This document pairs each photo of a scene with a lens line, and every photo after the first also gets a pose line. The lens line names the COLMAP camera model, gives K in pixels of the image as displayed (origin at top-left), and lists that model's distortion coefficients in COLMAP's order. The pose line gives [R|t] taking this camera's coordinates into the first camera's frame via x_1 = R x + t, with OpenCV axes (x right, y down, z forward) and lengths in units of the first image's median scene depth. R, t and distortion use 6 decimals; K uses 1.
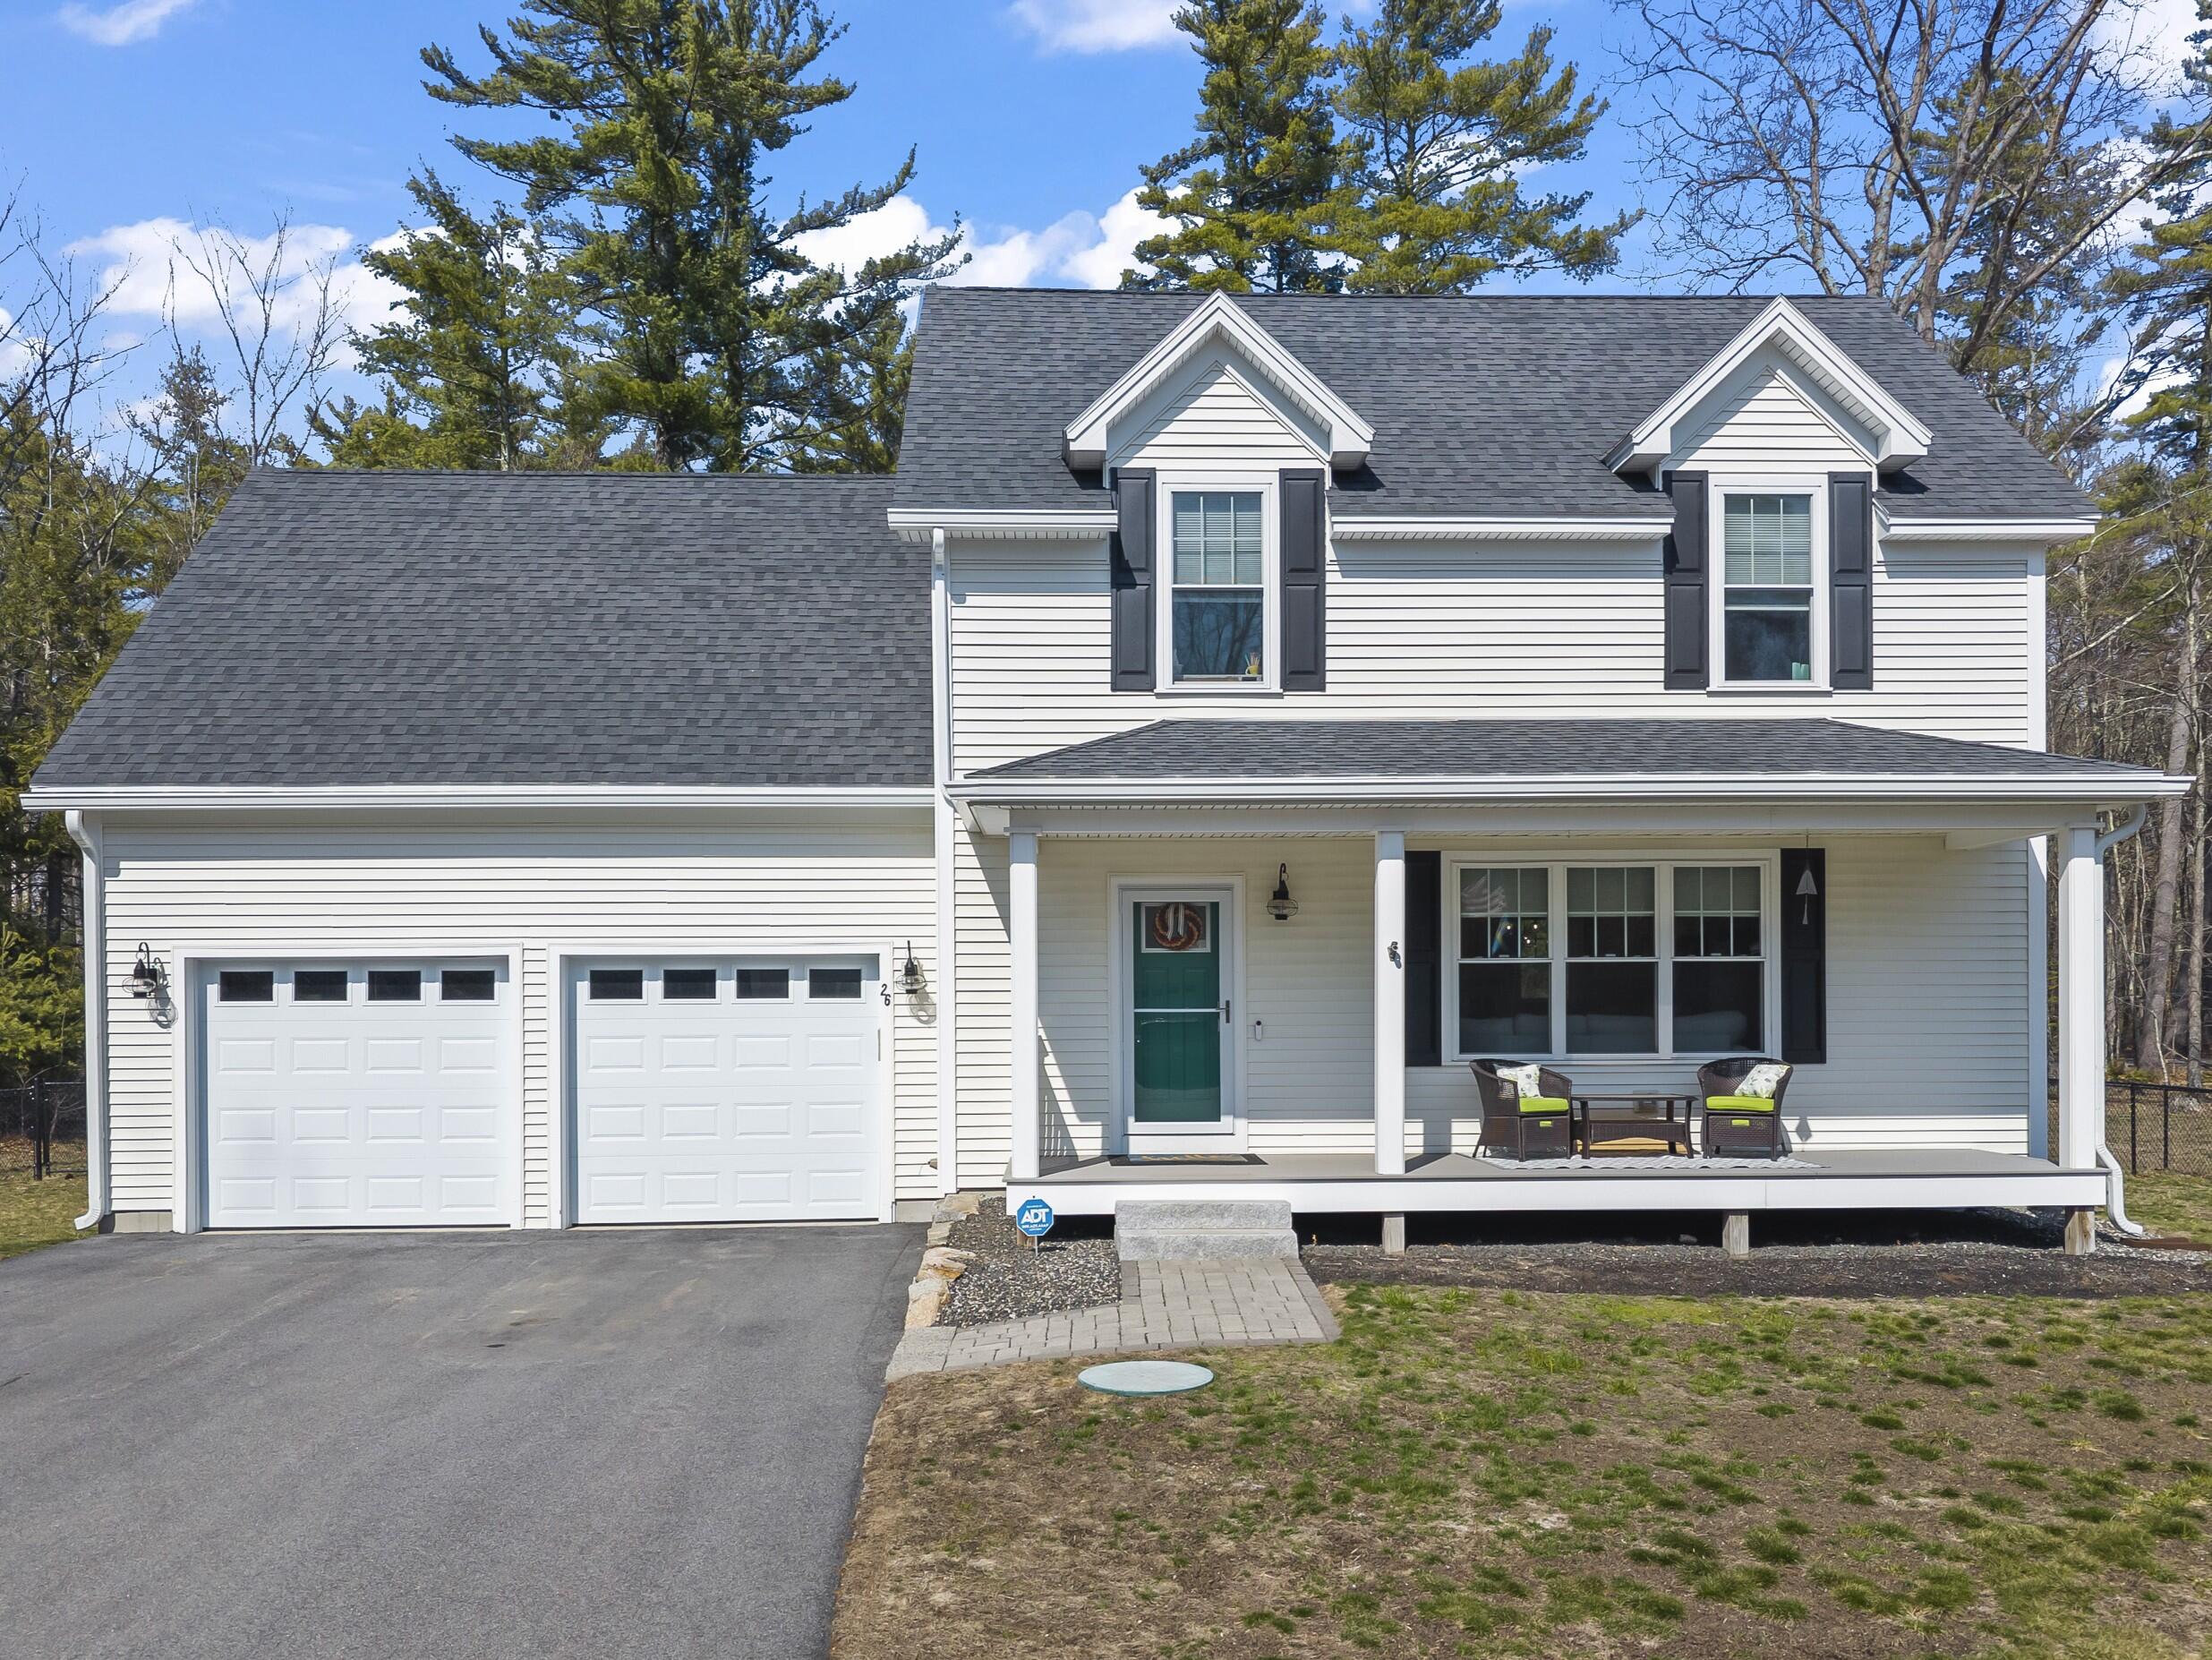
lens RADIAL K [[1791.8, 0, 1126.3], [0, 1791.8, 1010.0], [0, 0, 1]] dist [0.005722, -0.040417]
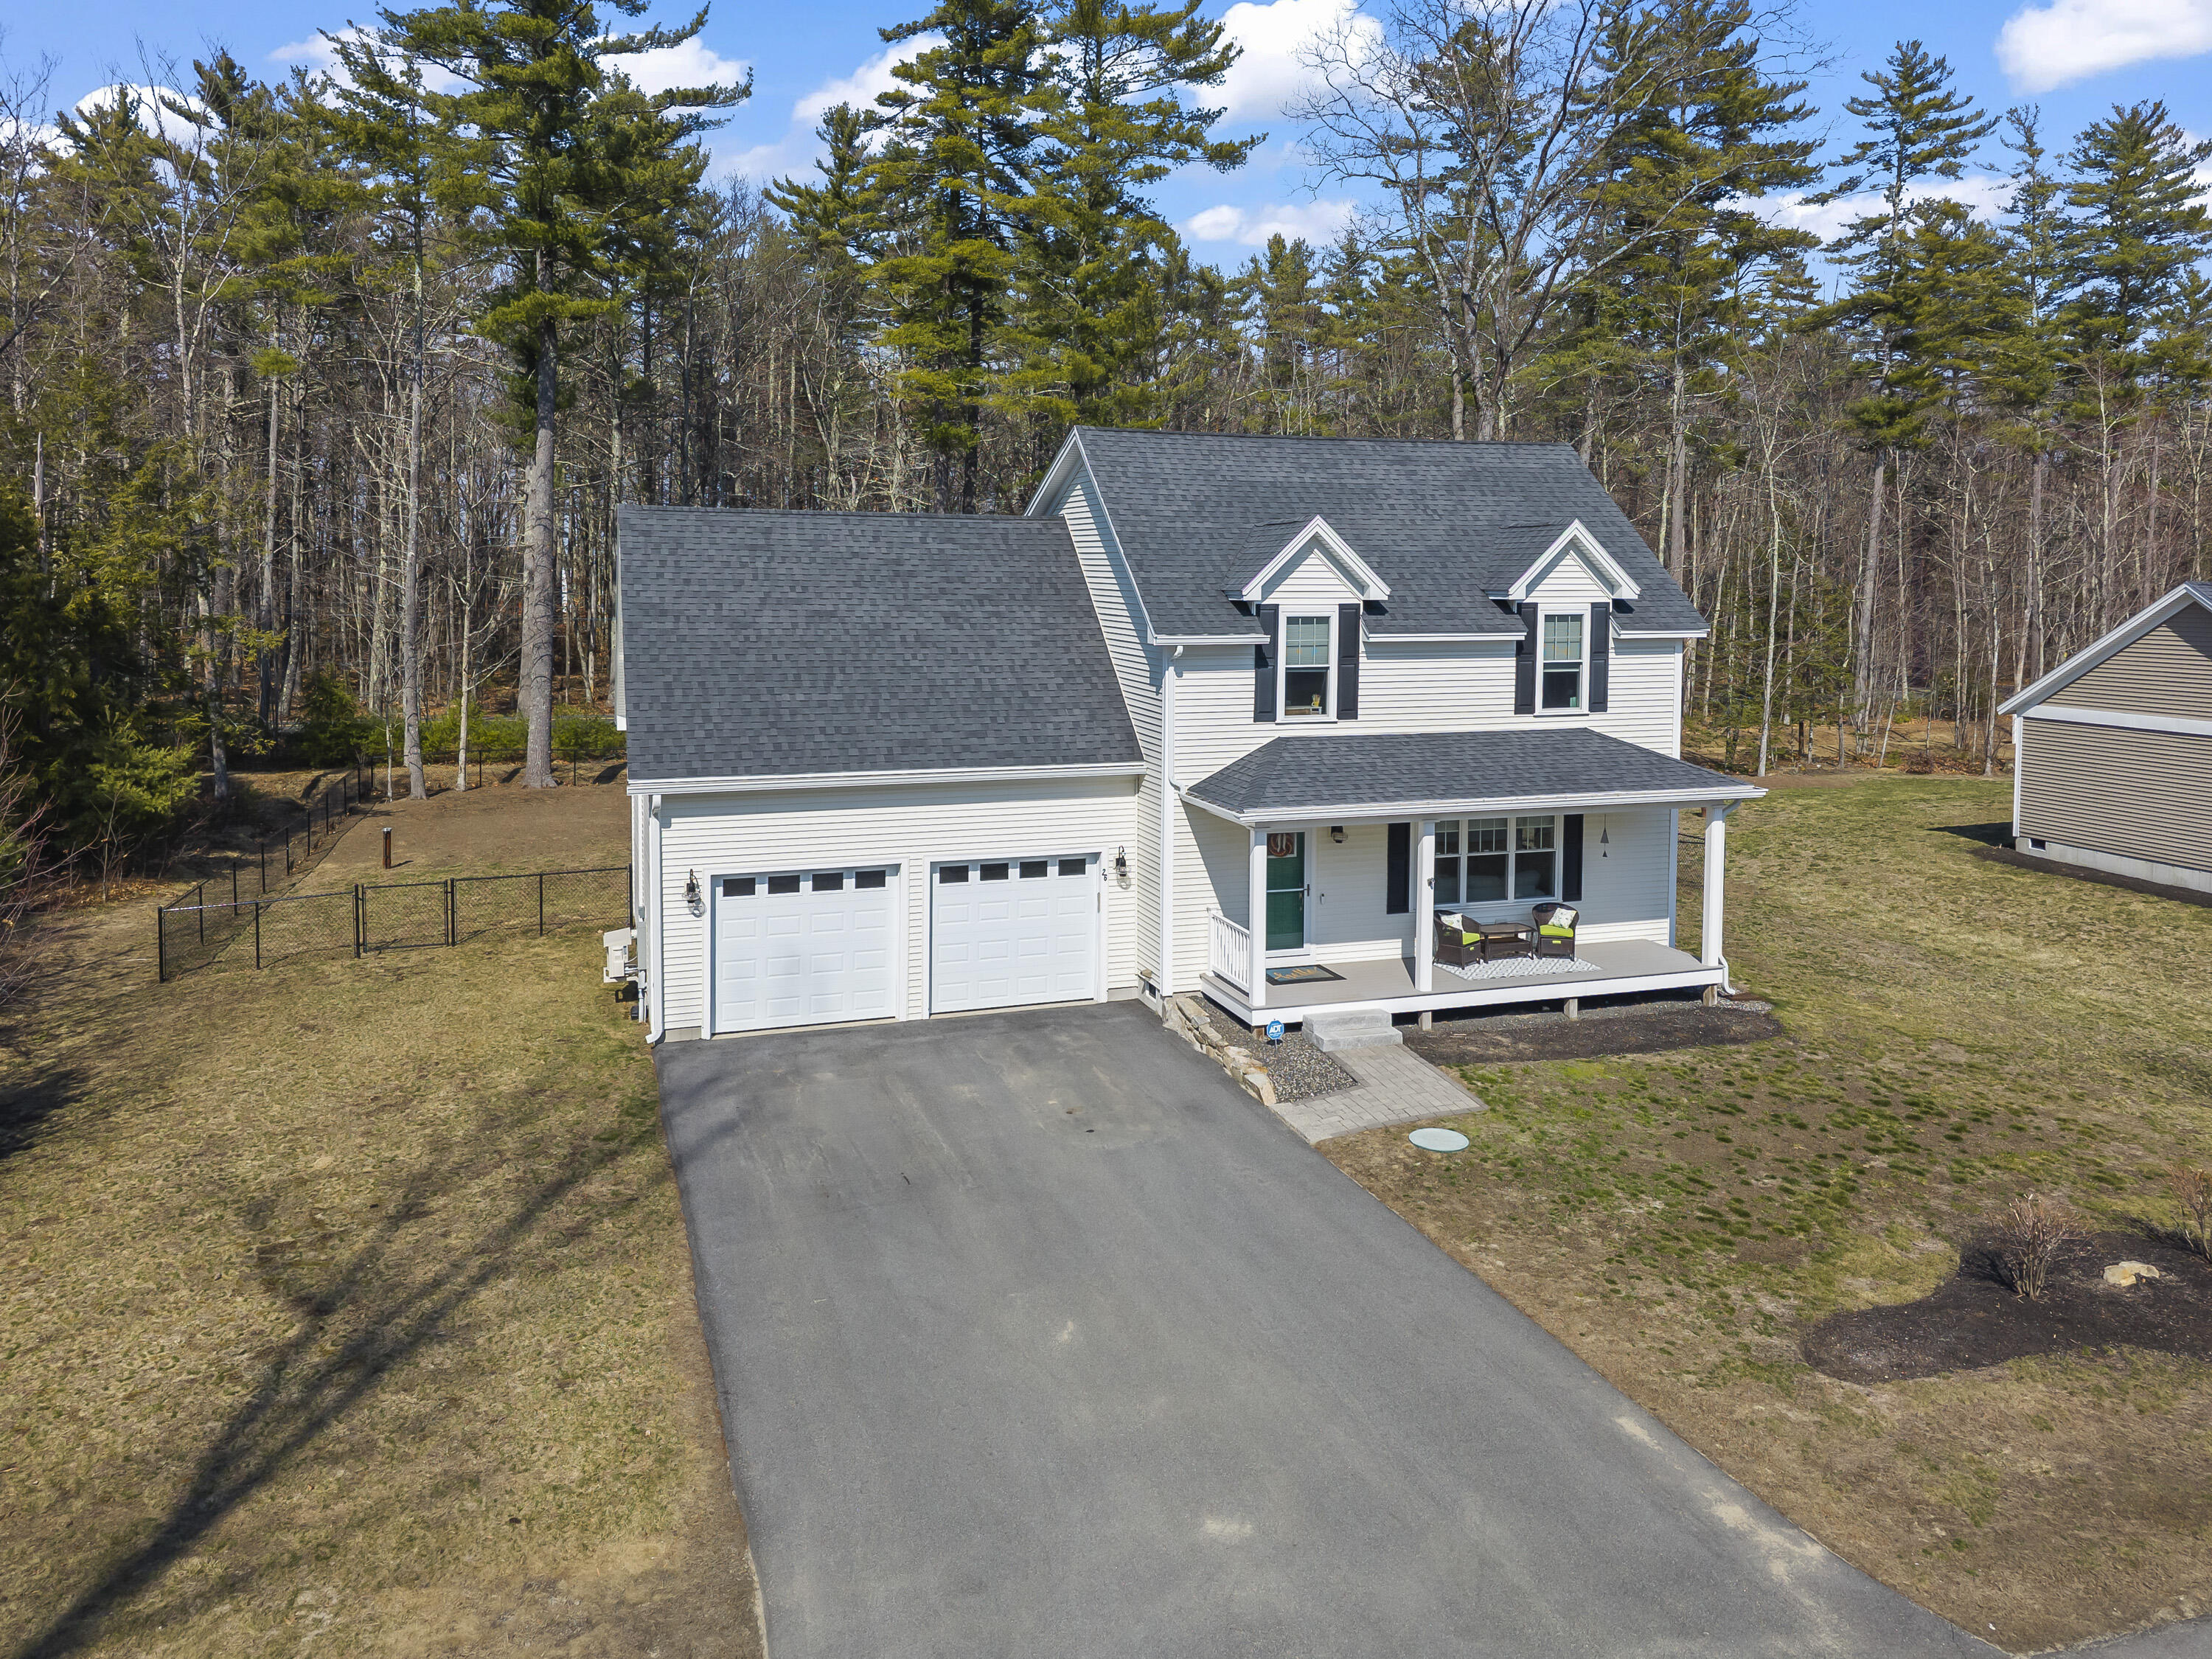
lens RADIAL K [[1529.3, 0, 1080.2], [0, 1529.3, 642.3], [0, 0, 1]] dist [-0.001405, -0.019996]
pose [[0.963963, -0.000845, 0.266035, -0.607895], [-0.010206, 0.999141, 0.040154, -0.324664], [-0.265840, -0.041422, 0.963127, -0.480376]]
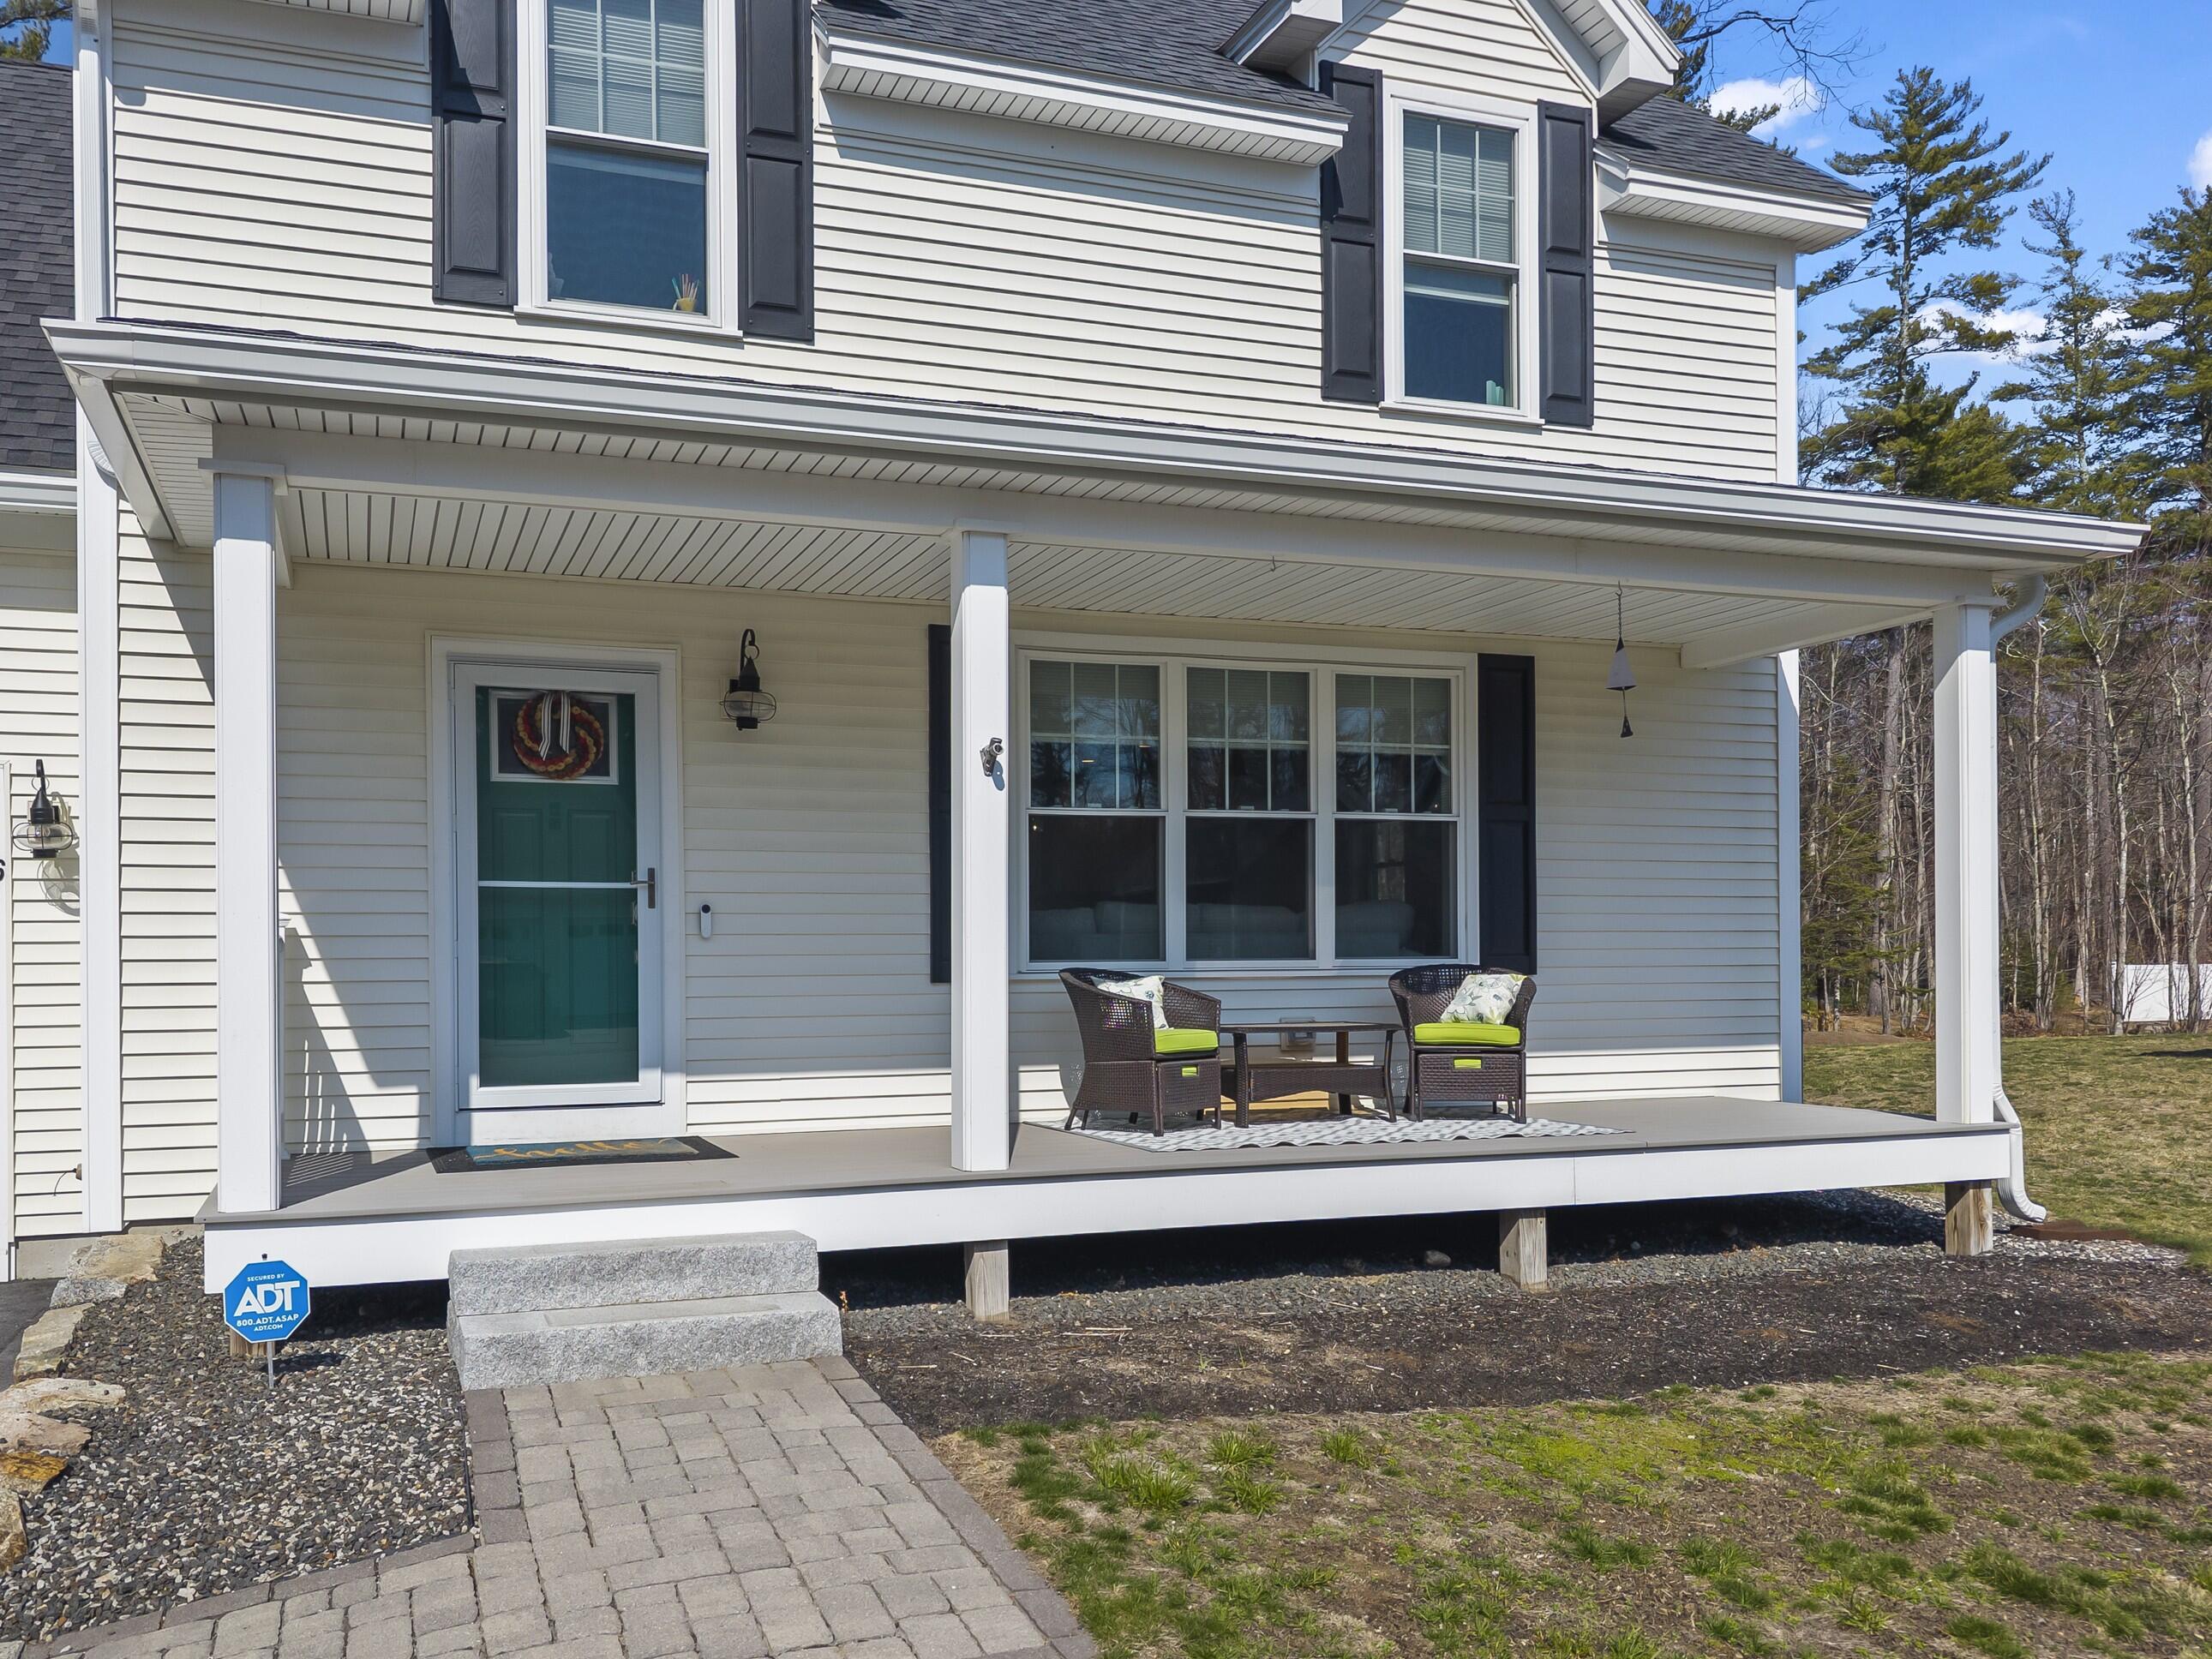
lens RADIAL K [[1742.7, 0, 959.1], [0, 1742.7, 941.2], [0, 0, 1]] dist [0.032530, -0.038592]
pose [[0.956860, 0.000407, 0.290549, -0.010206], [0.003913, 0.999890, -0.014288, 0.026434], [-0.290523, 0.014809, 0.956753, 0.441556]]
